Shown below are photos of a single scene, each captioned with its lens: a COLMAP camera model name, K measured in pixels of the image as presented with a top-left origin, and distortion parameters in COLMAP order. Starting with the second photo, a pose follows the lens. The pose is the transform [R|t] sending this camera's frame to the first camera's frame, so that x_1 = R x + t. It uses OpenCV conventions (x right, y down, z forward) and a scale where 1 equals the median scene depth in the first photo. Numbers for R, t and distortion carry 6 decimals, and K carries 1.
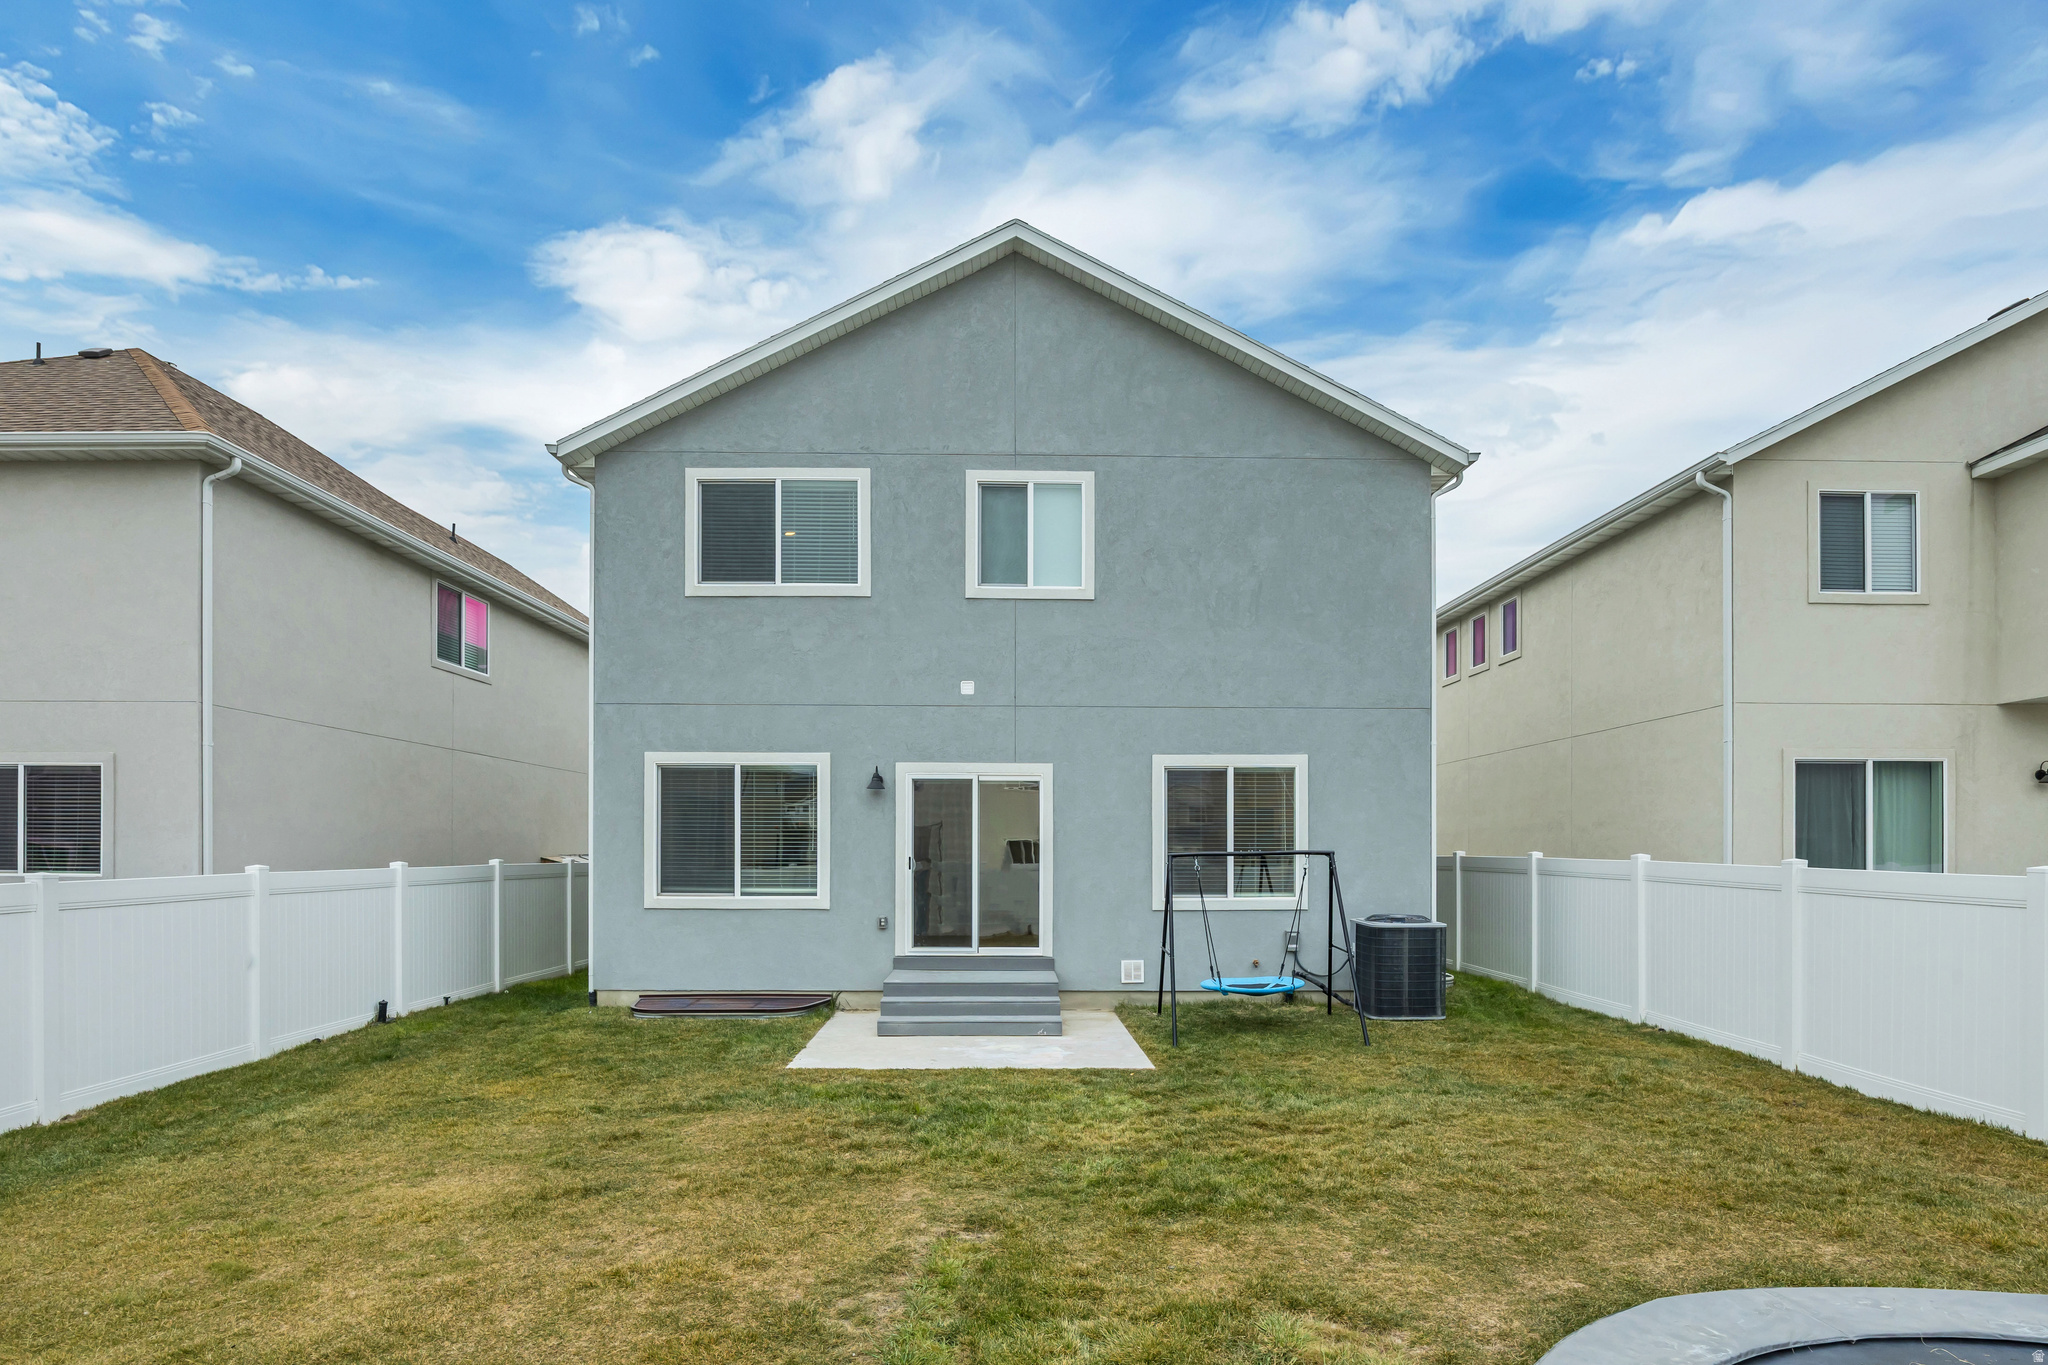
lens RADIAL K [[1061.5, 0, 1024.0], [0, 1061.5, 682.5], [0, 0, 1]] dist [-0.007519, 0.001238]
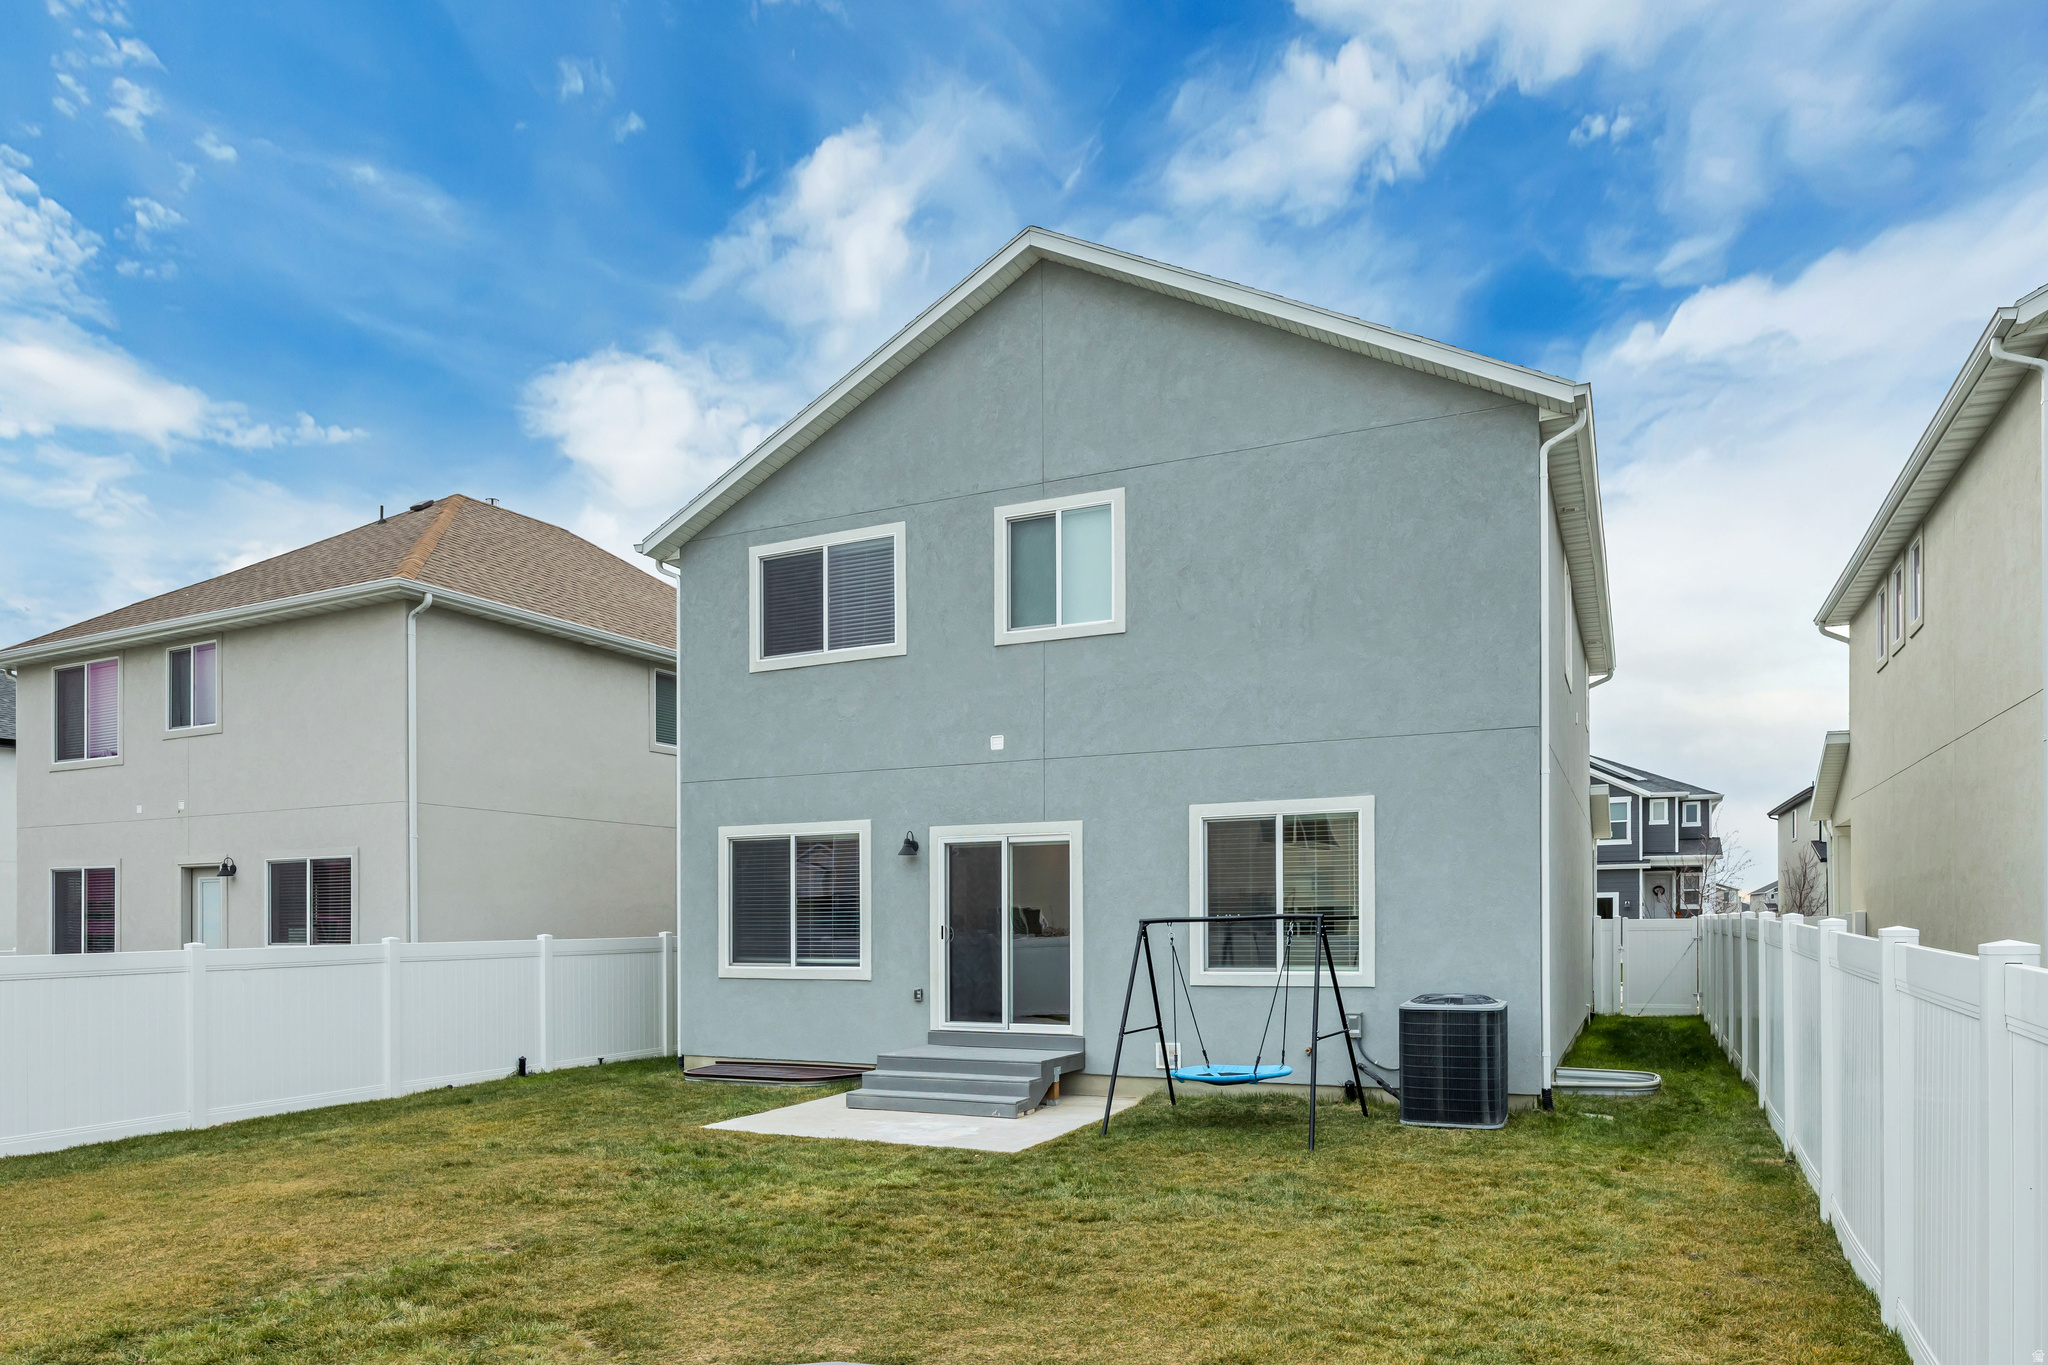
lens RADIAL K [[1305.7, 0, 1024.0], [0, 1305.7, 682.5], [0, 0, 1]] dist [-0.002089, -0.001622]
pose [[0.891337, -0.090885, -0.444138, 0.476130], [0.080773, 0.995861, -0.041683, 0.002128], [0.446088, 0.001279, 0.894988, -0.012307]]
